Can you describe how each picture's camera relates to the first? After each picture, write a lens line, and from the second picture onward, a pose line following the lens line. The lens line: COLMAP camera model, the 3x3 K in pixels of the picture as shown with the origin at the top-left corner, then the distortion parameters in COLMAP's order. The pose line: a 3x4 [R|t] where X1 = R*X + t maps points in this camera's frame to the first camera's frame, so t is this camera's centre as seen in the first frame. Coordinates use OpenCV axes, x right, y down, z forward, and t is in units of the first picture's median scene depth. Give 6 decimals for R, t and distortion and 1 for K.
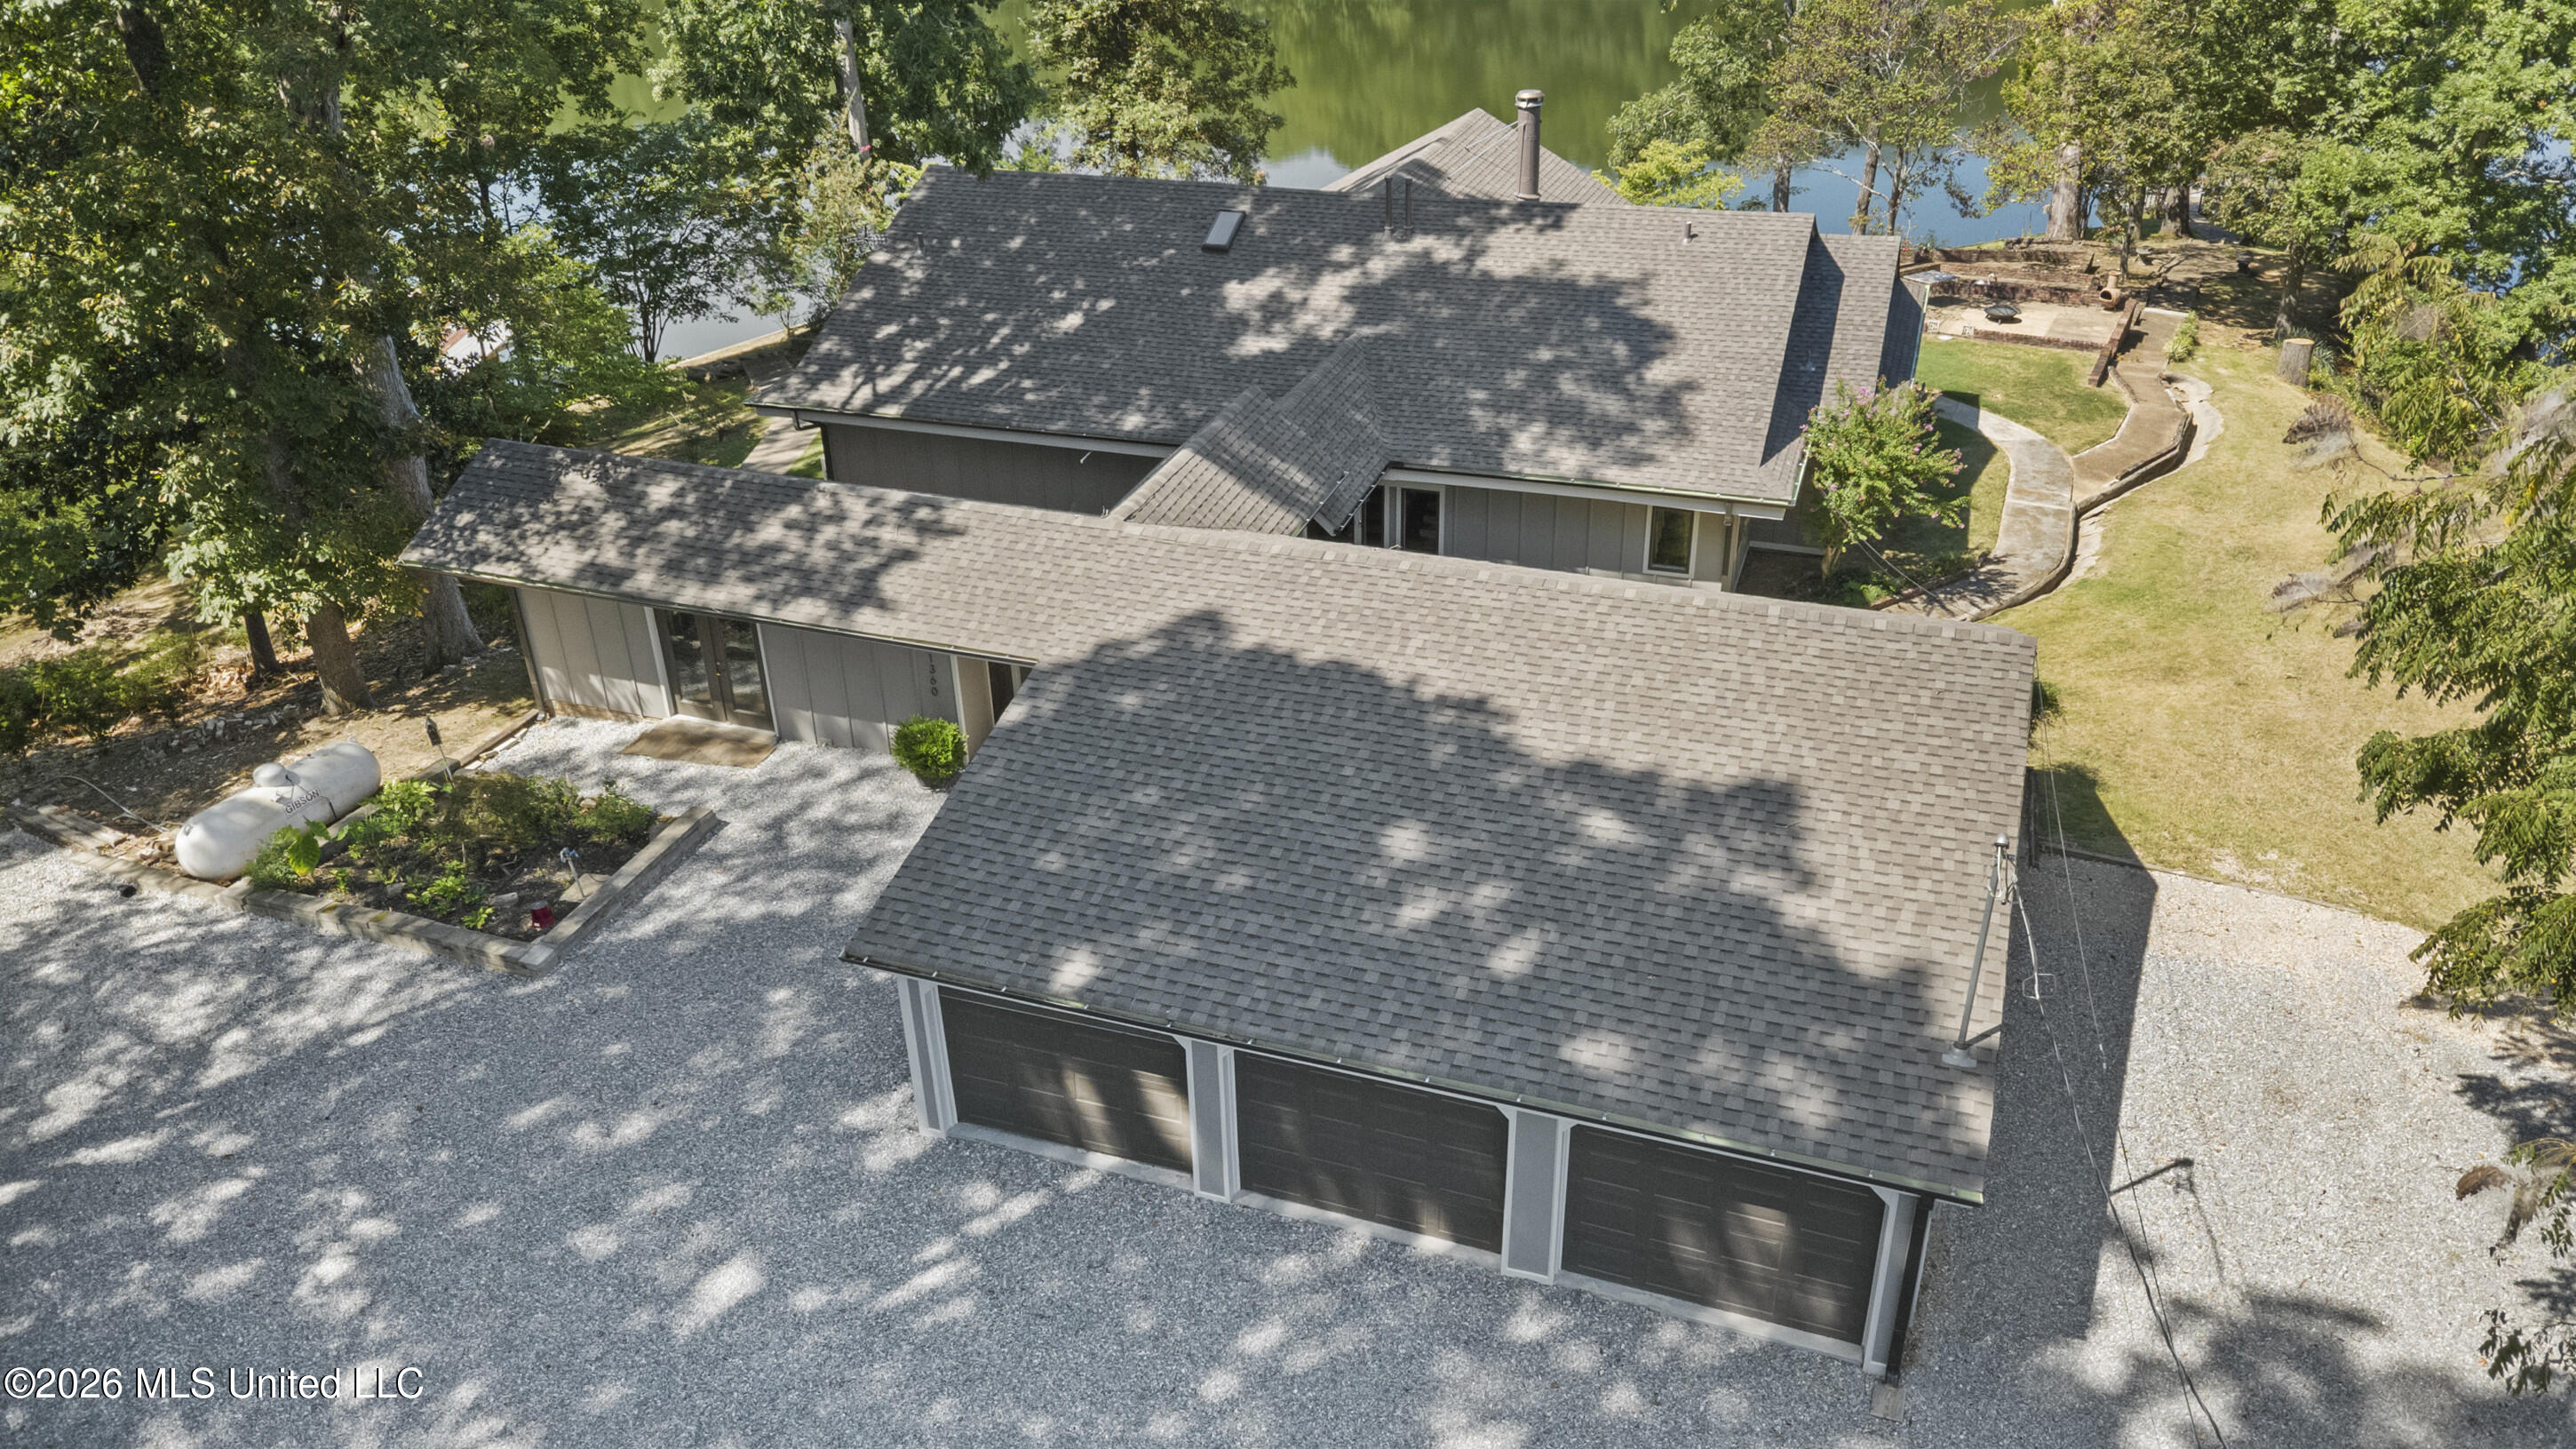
lens RADIAL K [[1813.3, 0, 1313.9], [0, 1813.3, 716.7], [0, 0, 1]] dist [0.008468, -0.018375]
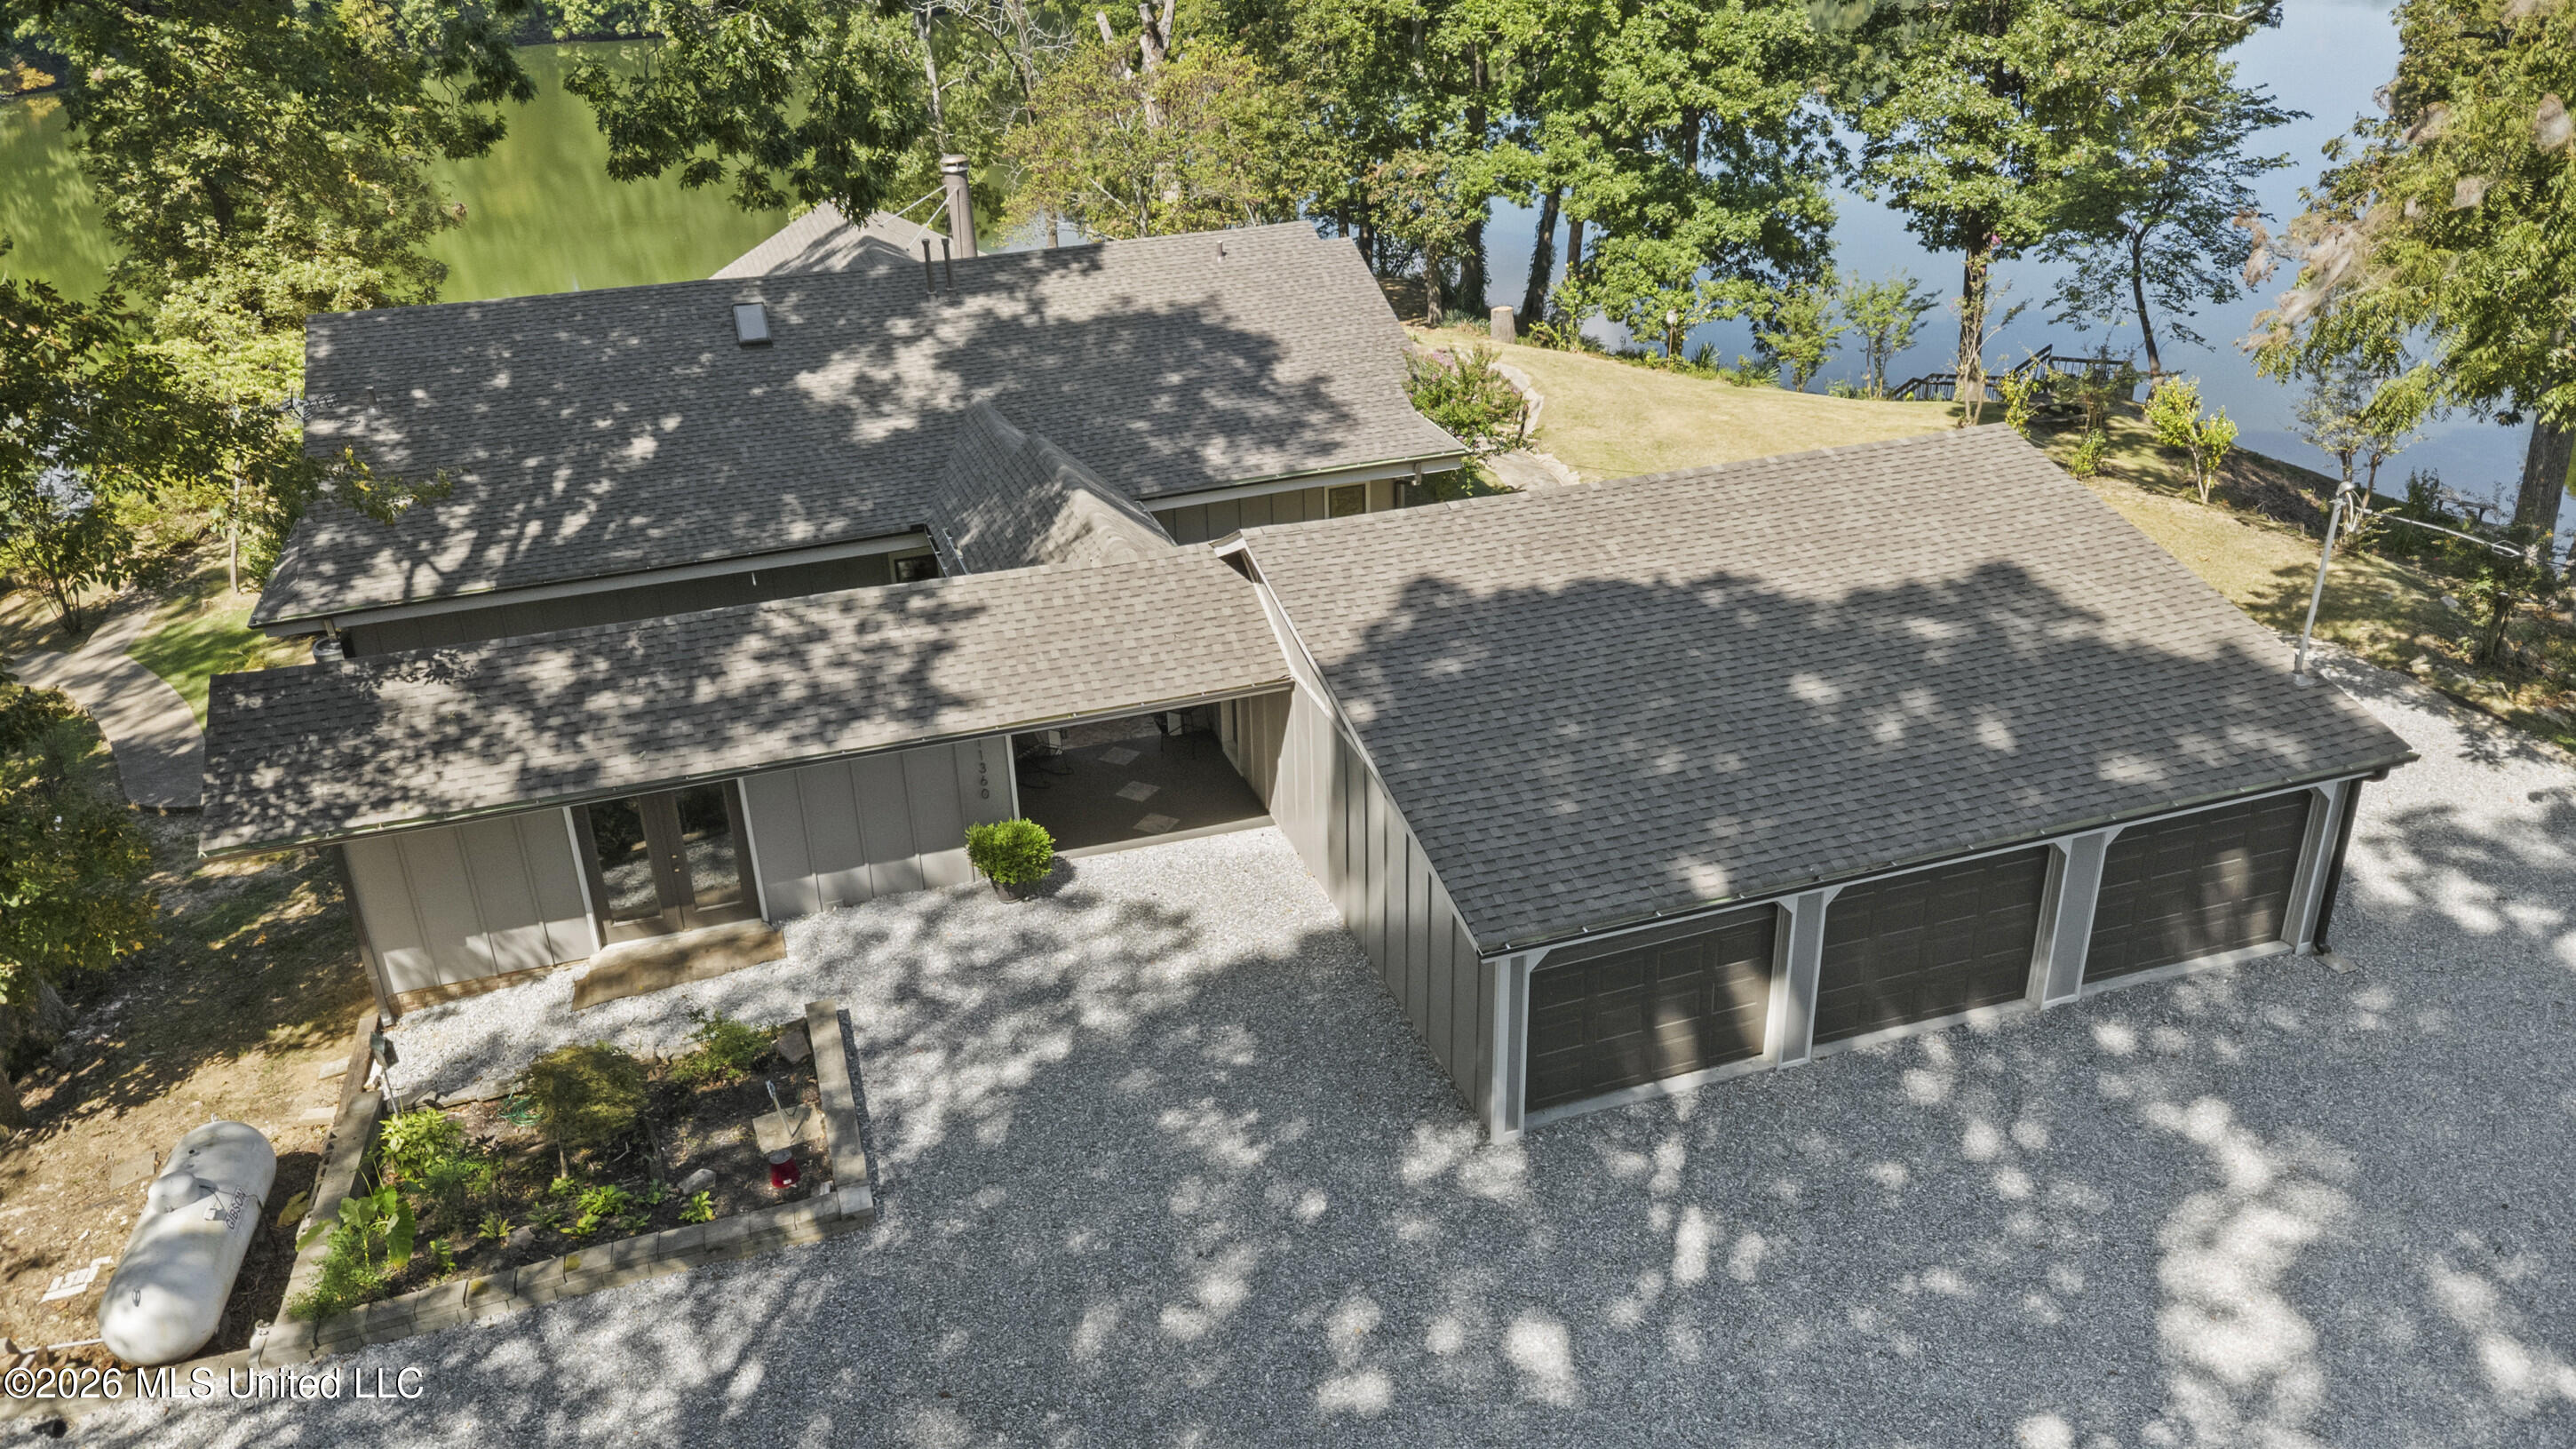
lens RADIAL K [[1813.3, 0, 1276.2], [0, 1813.3, 708.9], [0, 0, 1]] dist [0.008468, -0.018375]
pose [[0.794157, -0.261812, 0.548425, -0.530669], [0.306744, 0.951738, 0.010163, -0.018998], [-0.524617, 0.160155, 0.836138, 0.178572]]
